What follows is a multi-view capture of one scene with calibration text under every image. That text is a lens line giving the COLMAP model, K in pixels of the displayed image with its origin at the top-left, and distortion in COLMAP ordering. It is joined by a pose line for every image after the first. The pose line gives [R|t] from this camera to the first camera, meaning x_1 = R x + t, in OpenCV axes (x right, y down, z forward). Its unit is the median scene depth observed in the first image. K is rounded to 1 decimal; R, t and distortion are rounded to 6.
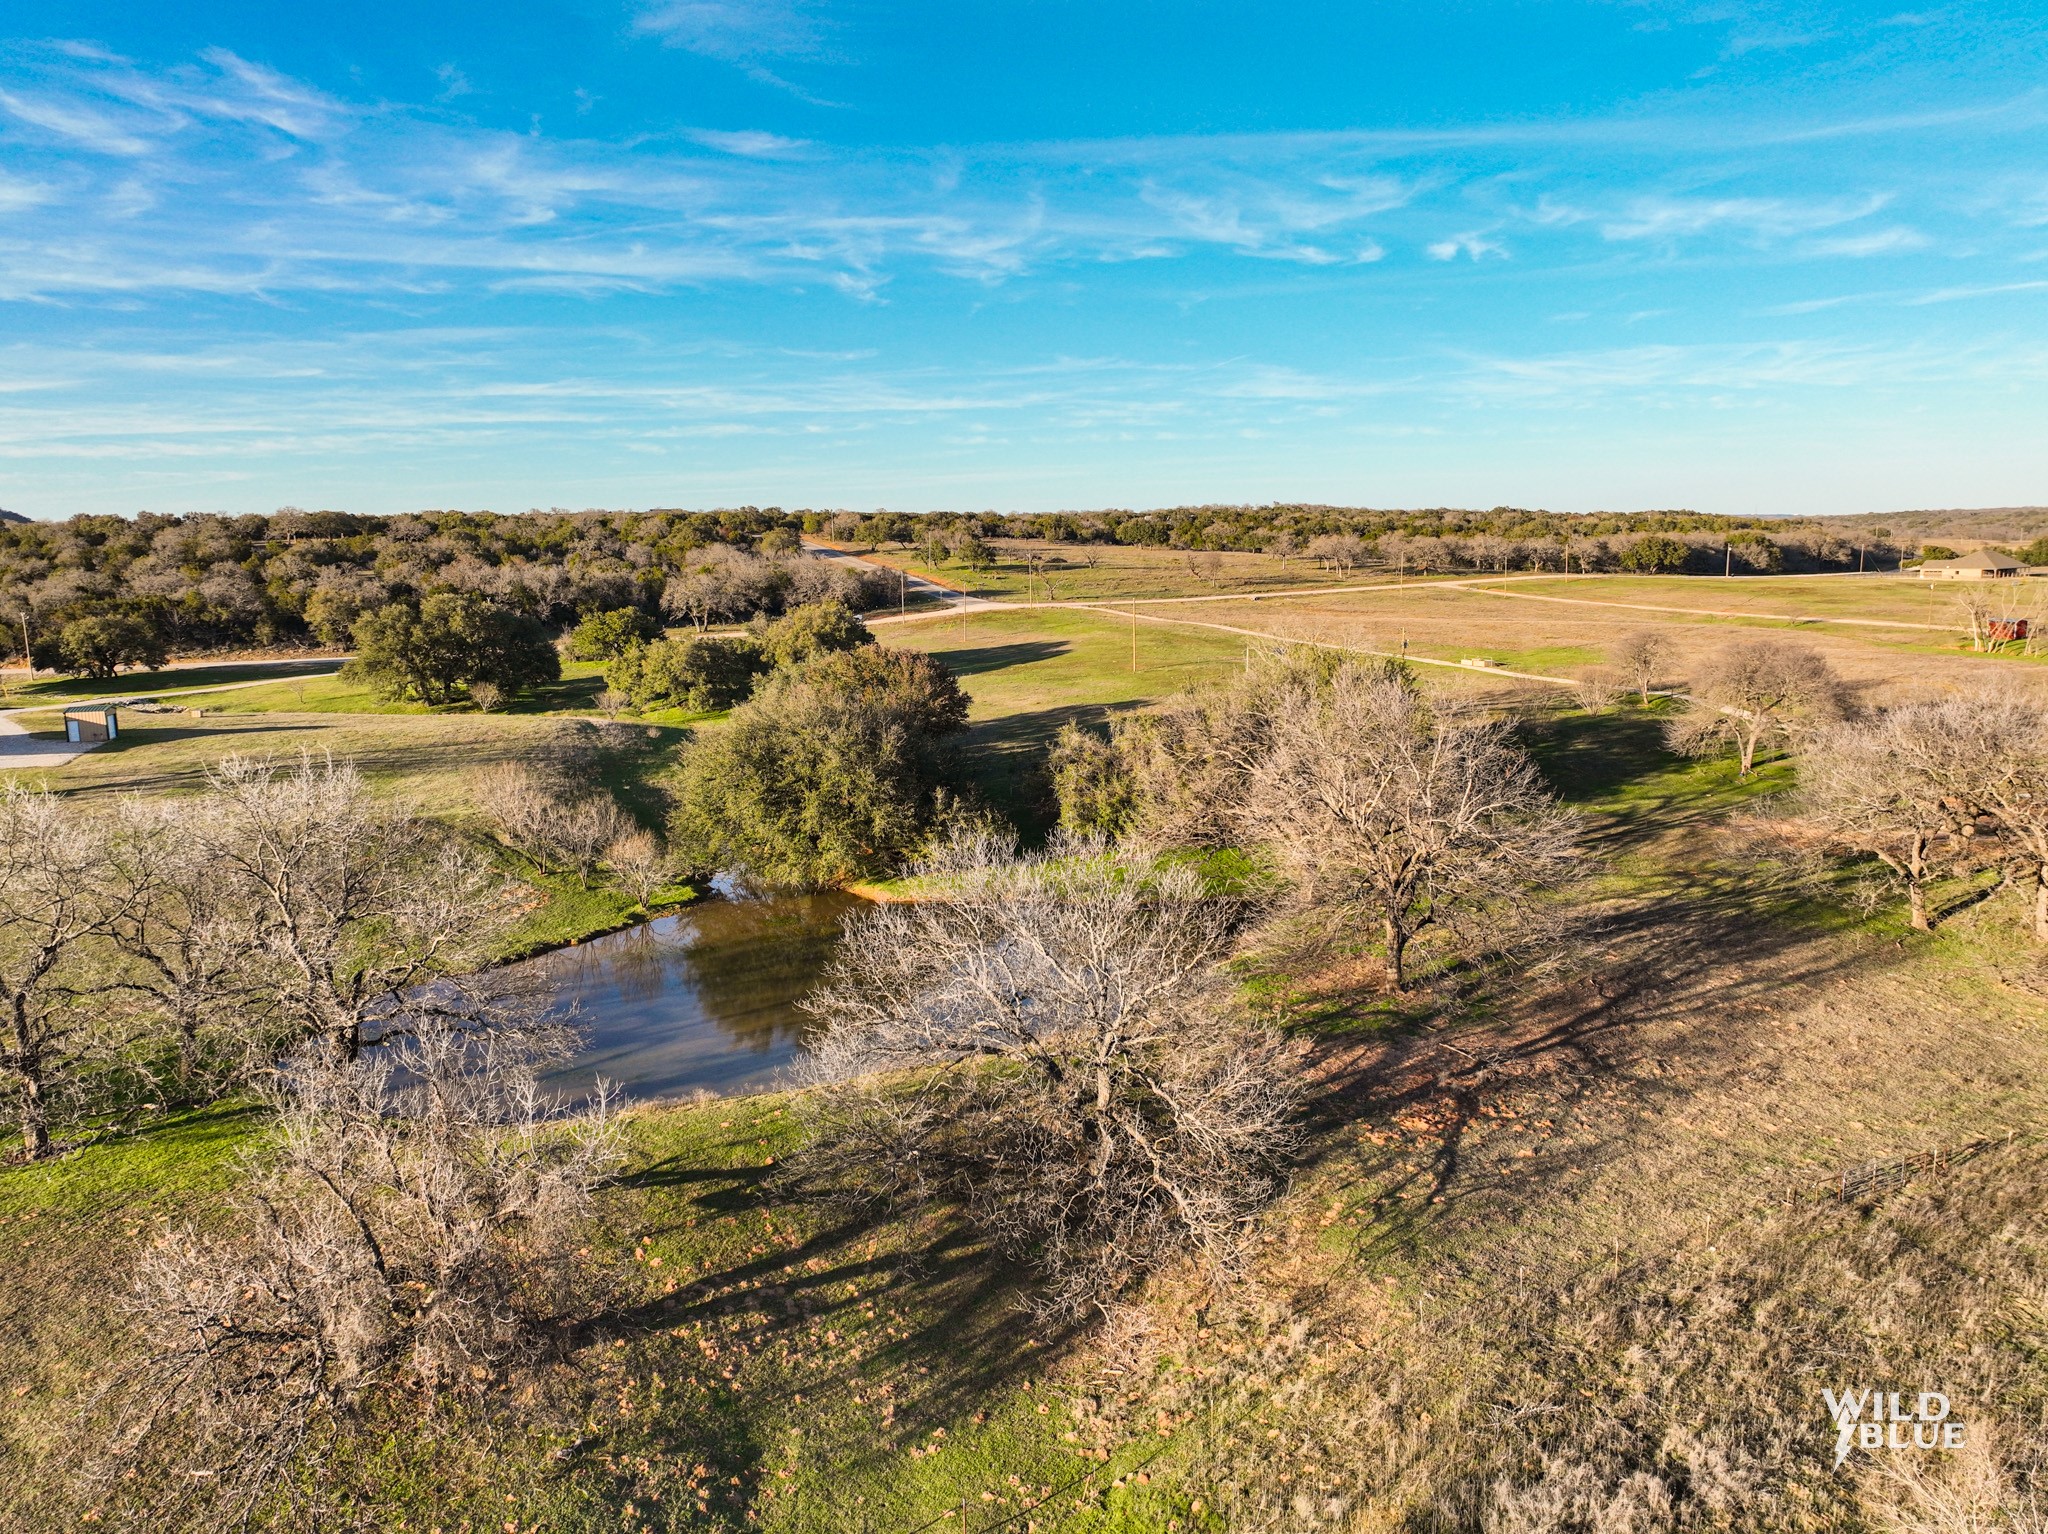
lens RADIAL K [[1442.8, 0, 1038.8], [0, 1442.8, 768.2], [0, 0, 1]] dist [0.003381, 0.009595]
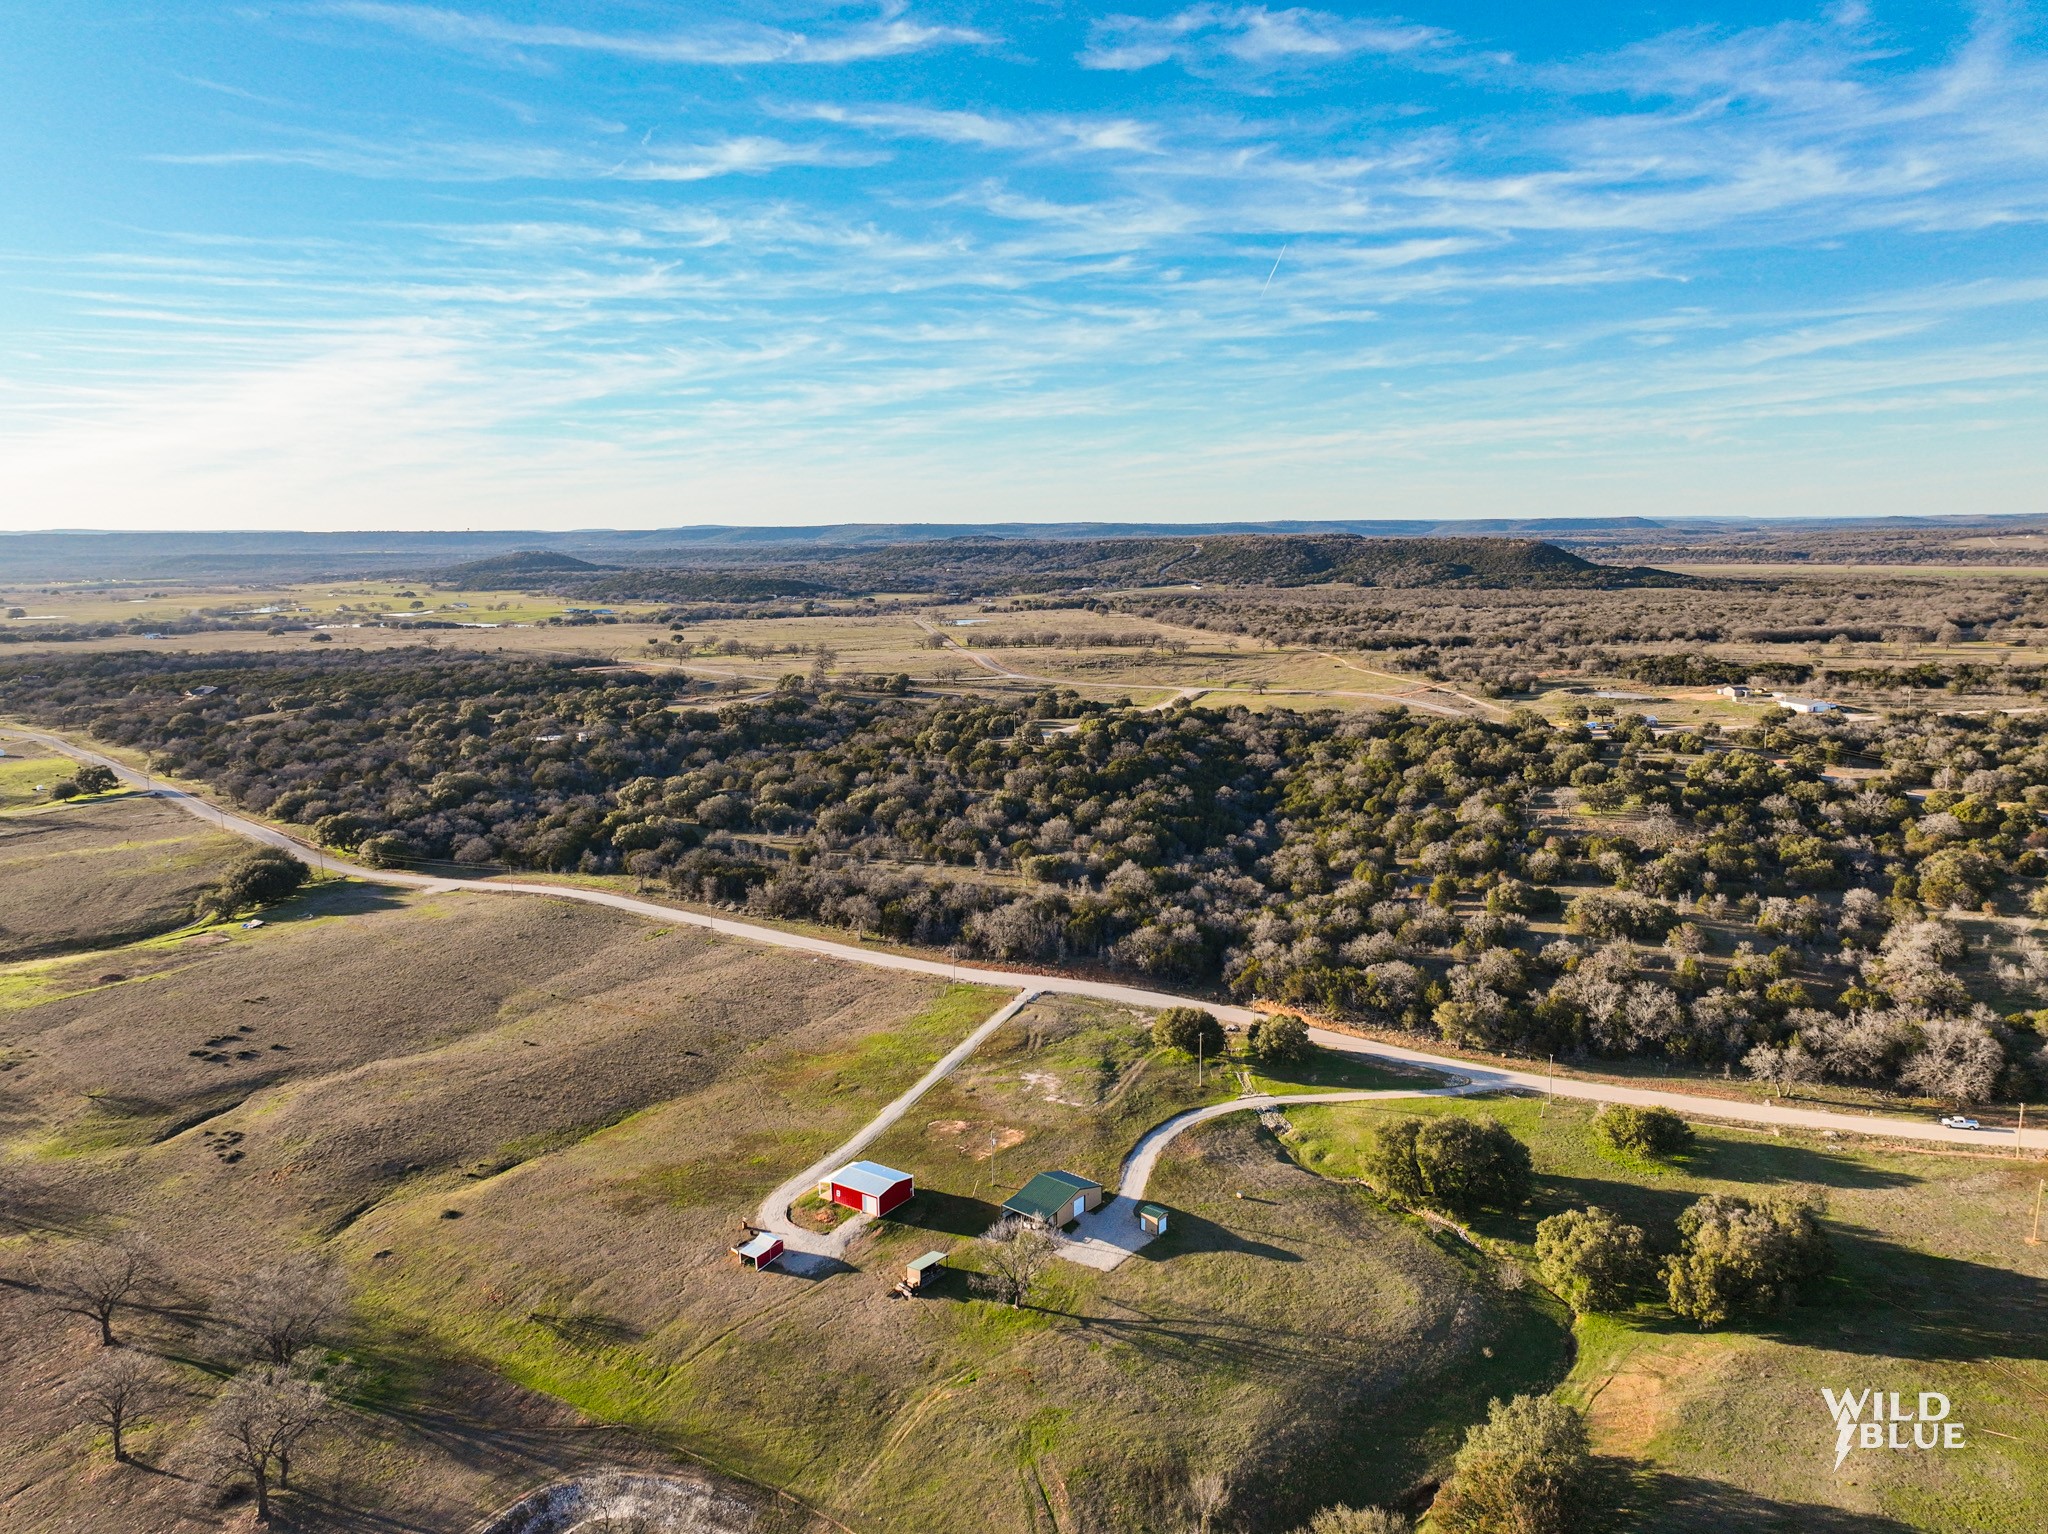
lens RADIAL K [[1442.8, 0, 1038.8], [0, 1442.8, 768.2], [0, 0, 1]] dist [0.003381, 0.009595]
pose [[0.553222, 0.150372, -0.819350, 0.406154], [-0.129466, 0.987142, 0.093751, -0.517267], [0.822912, 0.054213, 0.565576, -0.028349]]
